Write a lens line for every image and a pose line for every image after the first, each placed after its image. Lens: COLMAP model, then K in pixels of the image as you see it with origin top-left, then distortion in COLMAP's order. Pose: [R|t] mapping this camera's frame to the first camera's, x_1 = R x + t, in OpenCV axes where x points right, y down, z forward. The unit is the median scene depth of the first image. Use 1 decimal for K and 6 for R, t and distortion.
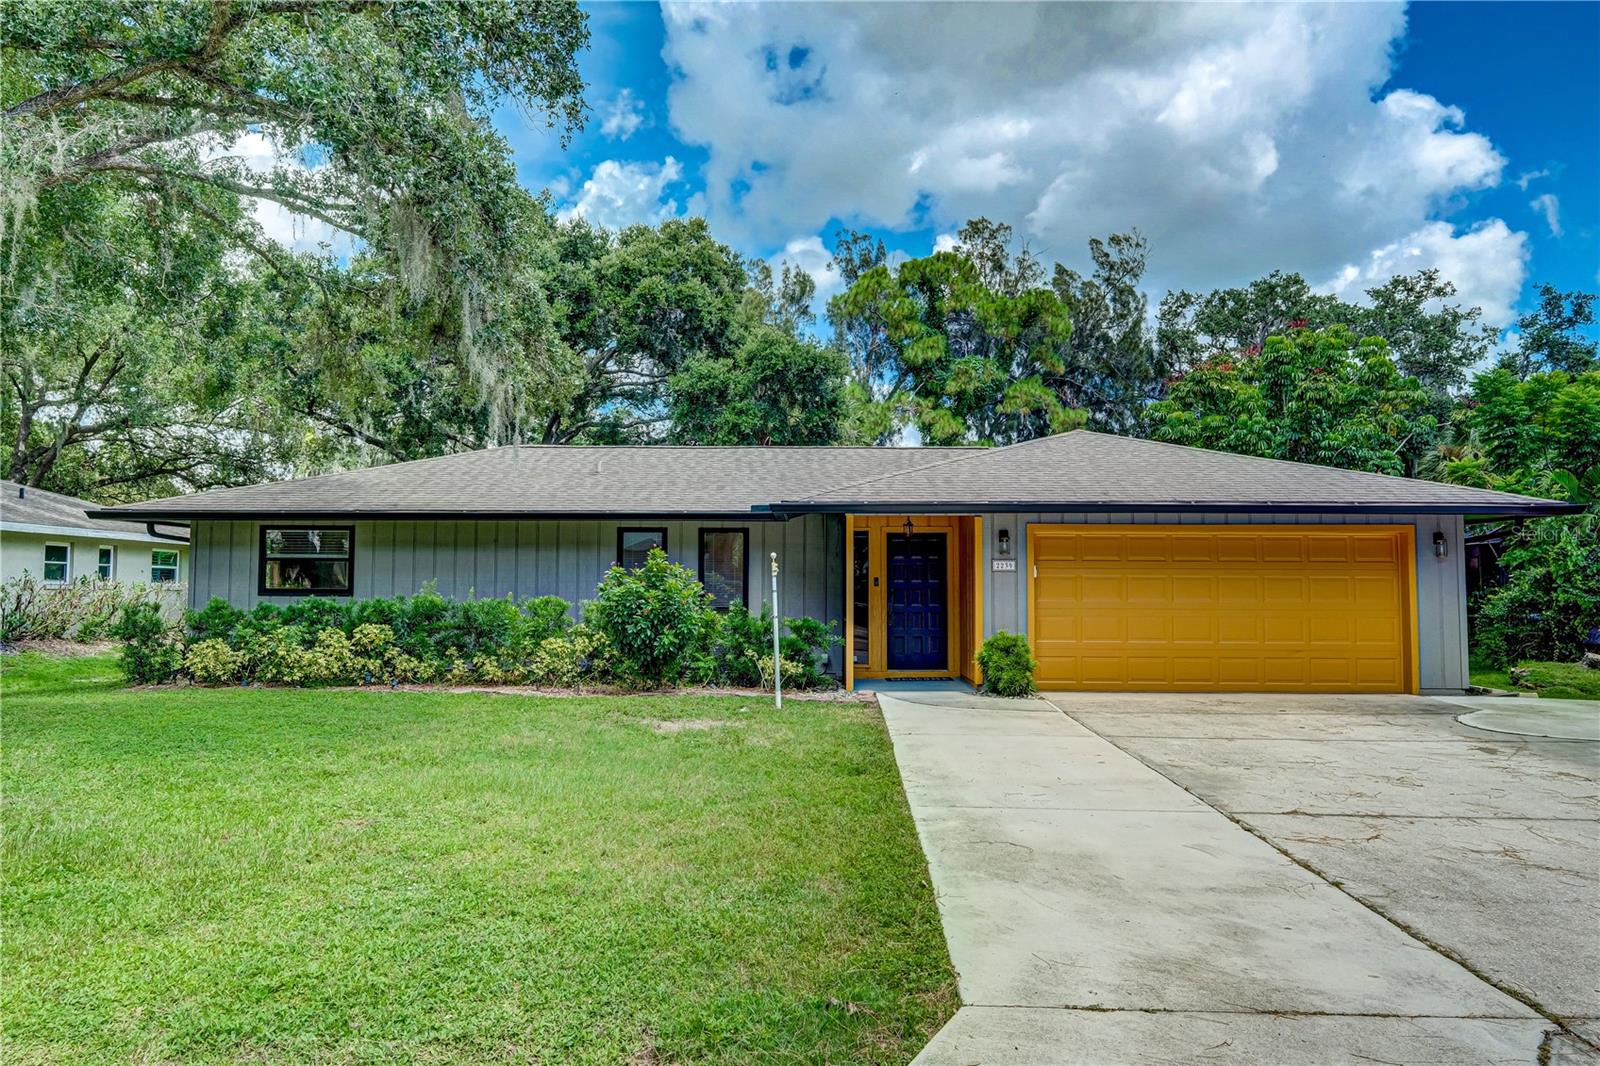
lens RADIAL K [[1102.4, 0, 800.0], [0, 1102.4, 533.0], [0, 0, 1]] dist [0.000358, 0.000304]
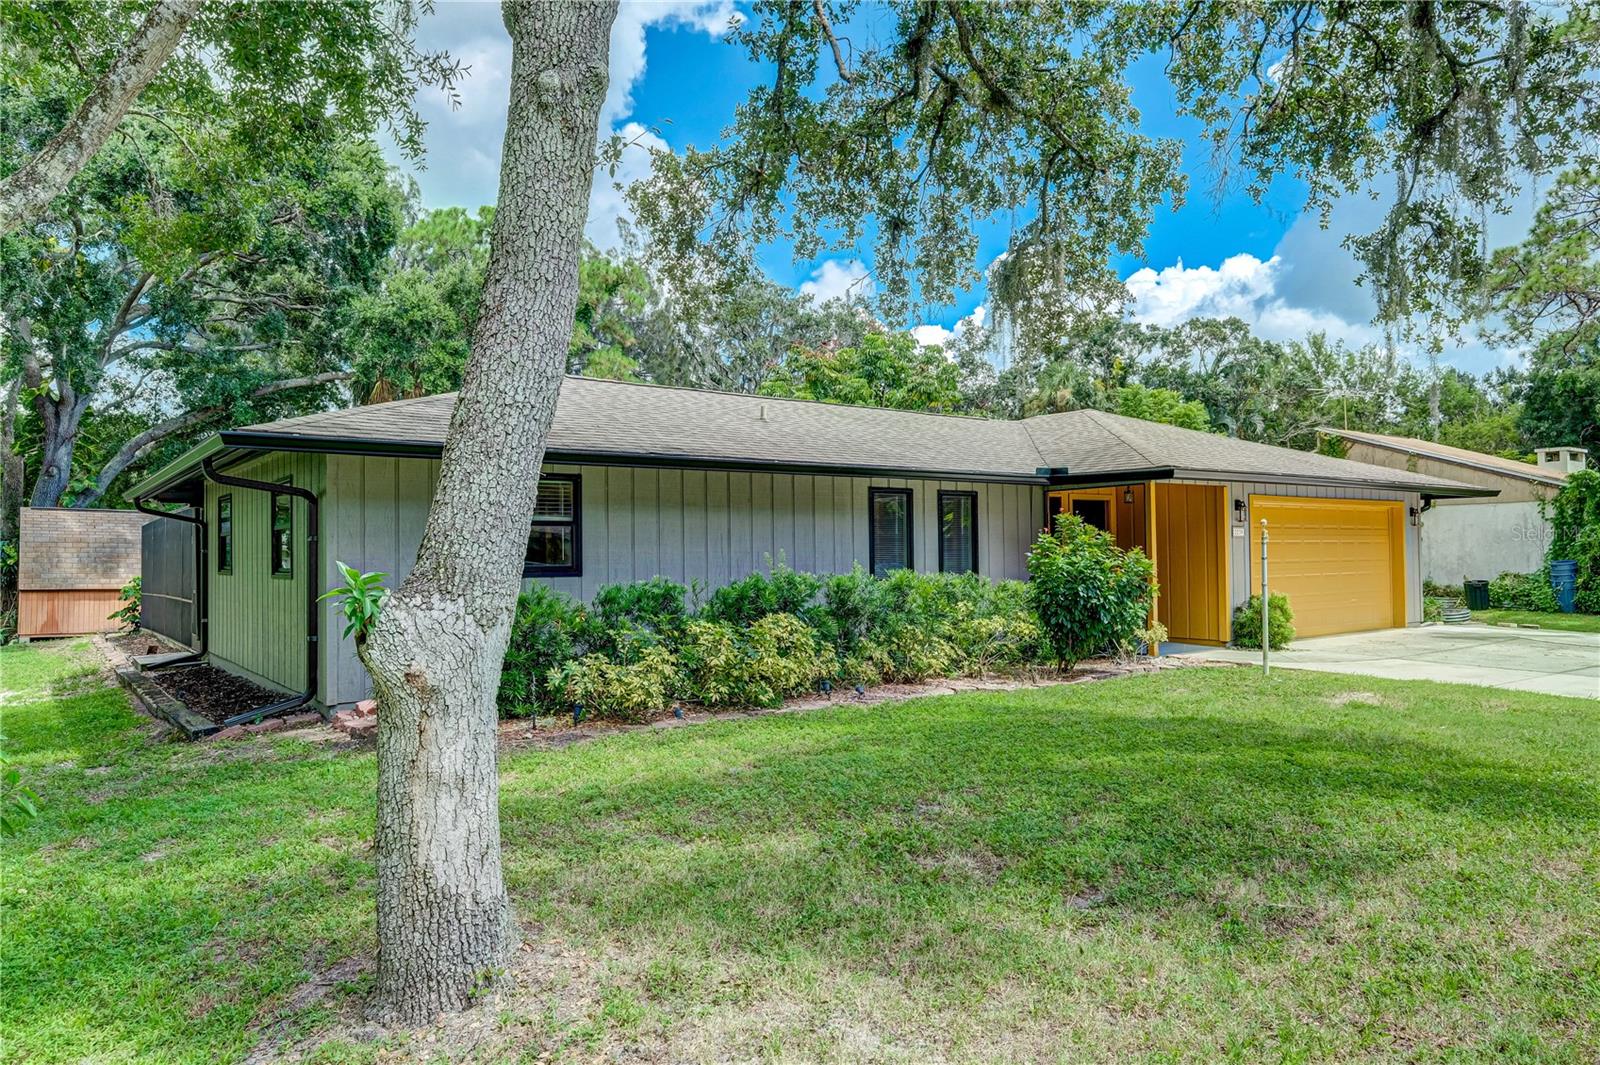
lens RADIAL K [[1071.7, 0, 800.0], [0, 1071.7, 532.5], [0, 0, 1]] dist [0.000390, 0.000053]
pose [[0.779282, 0.002081, 0.626670, -0.722304], [-0.018483, 0.999636, 0.019664, 0.014128], [-0.626401, -0.026907, 0.779036, 0.384894]]
